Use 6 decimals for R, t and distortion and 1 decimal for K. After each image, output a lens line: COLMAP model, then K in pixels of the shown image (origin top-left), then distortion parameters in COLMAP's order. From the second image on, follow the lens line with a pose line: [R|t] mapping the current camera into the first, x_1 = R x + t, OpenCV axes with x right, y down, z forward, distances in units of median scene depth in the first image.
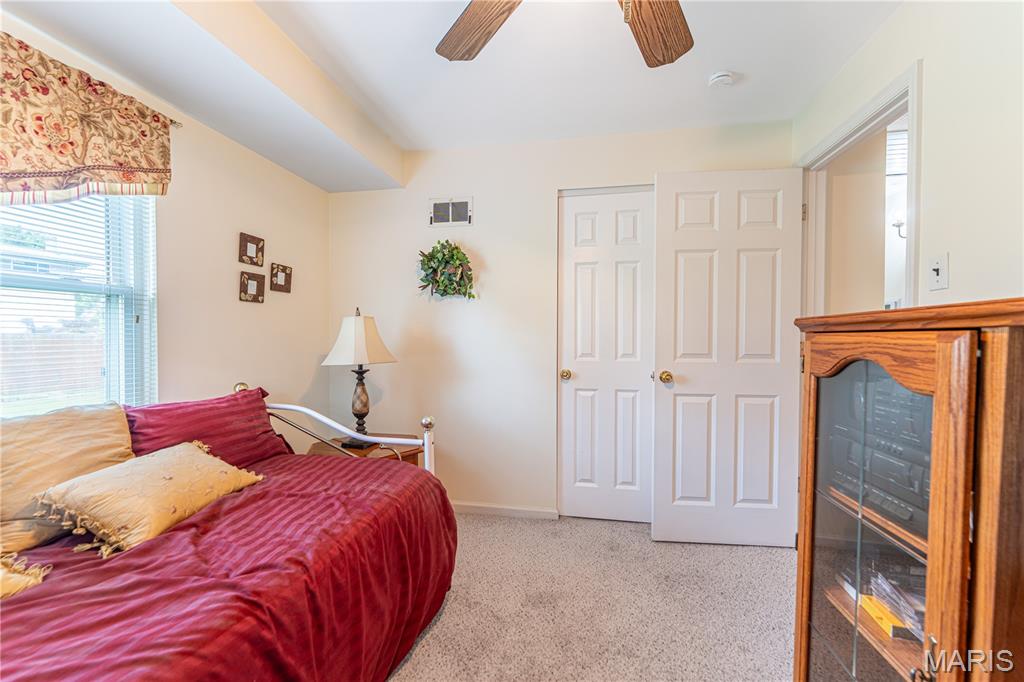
lens RADIAL K [[409.4, 0, 510.5], [0, 409.4, 343.9], [0, 0, 1]] dist [0.001209, -0.001571]
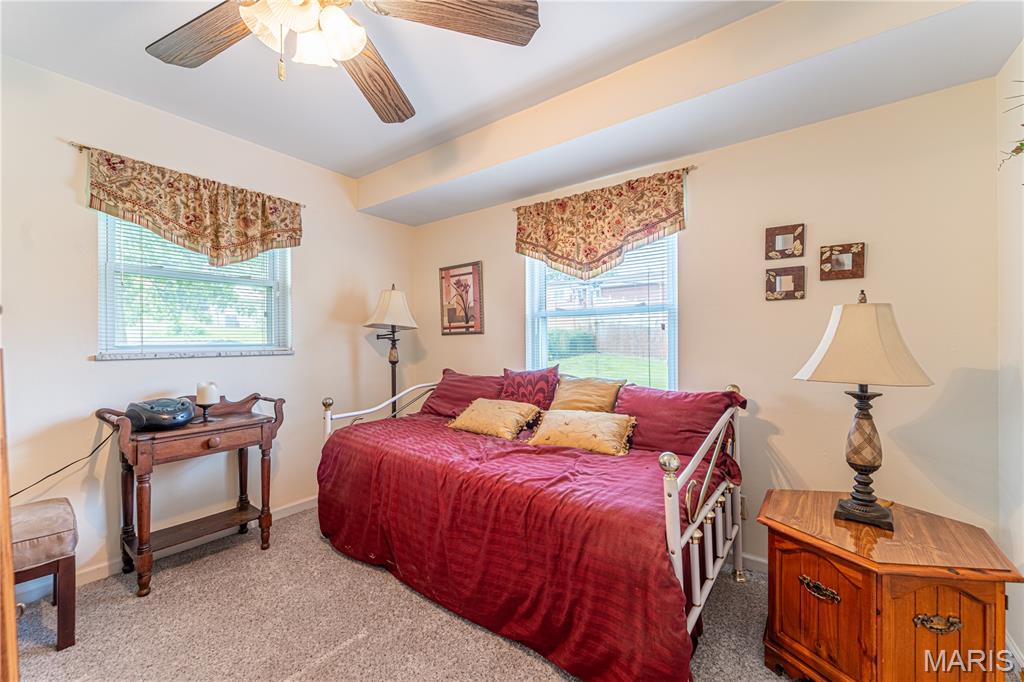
lens RADIAL K [[409.4, 0, 509.6], [0, 409.4, 340.7], [0, 0, 1]] dist [0.001209, -0.001571]
pose [[-0.443756, 0.000479, -0.896147, 0.441418], [-0.010911, 0.999923, 0.005938, -0.012405], [0.896081, 0.012413, -0.443717, 0.871075]]
